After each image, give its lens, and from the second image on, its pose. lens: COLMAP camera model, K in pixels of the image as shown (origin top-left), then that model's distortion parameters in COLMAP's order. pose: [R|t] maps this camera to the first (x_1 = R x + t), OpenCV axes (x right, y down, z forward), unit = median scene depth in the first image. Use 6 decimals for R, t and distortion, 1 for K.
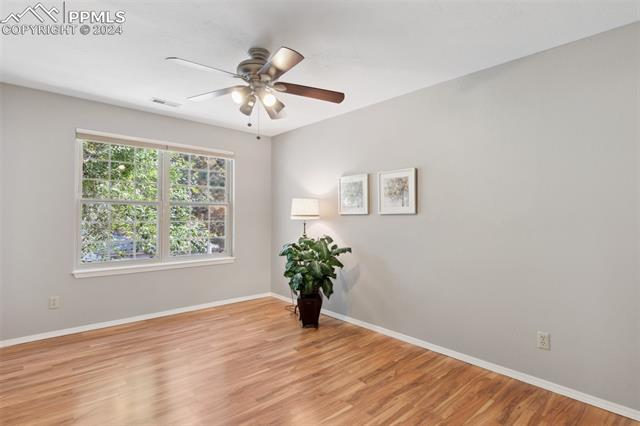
lens RADIAL K [[323.3, 0, 320.0], [0, 323.3, 213.0], [0, 0, 1]] dist [0.005120, 0.000956]
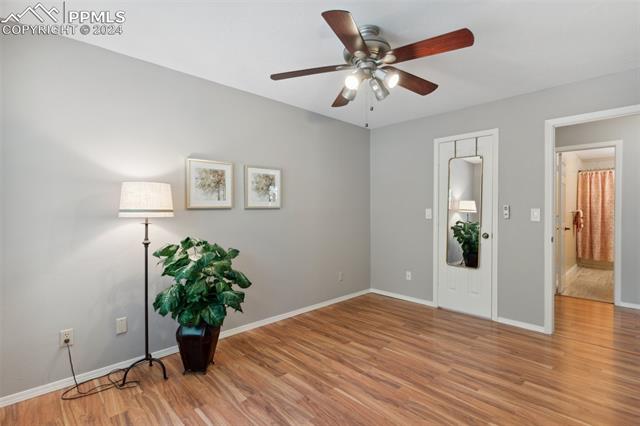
lens RADIAL K [[303.7, 0, 320.0], [0, 303.7, 213.0], [0, 0, 1]] dist [0.002478, 0.000085]
pose [[-0.026458, -0.013987, 0.999552, -0.775683], [-0.006455, 0.999884, 0.013821, 0.003614], [-0.999629, -0.006087, -0.026545, 0.859681]]
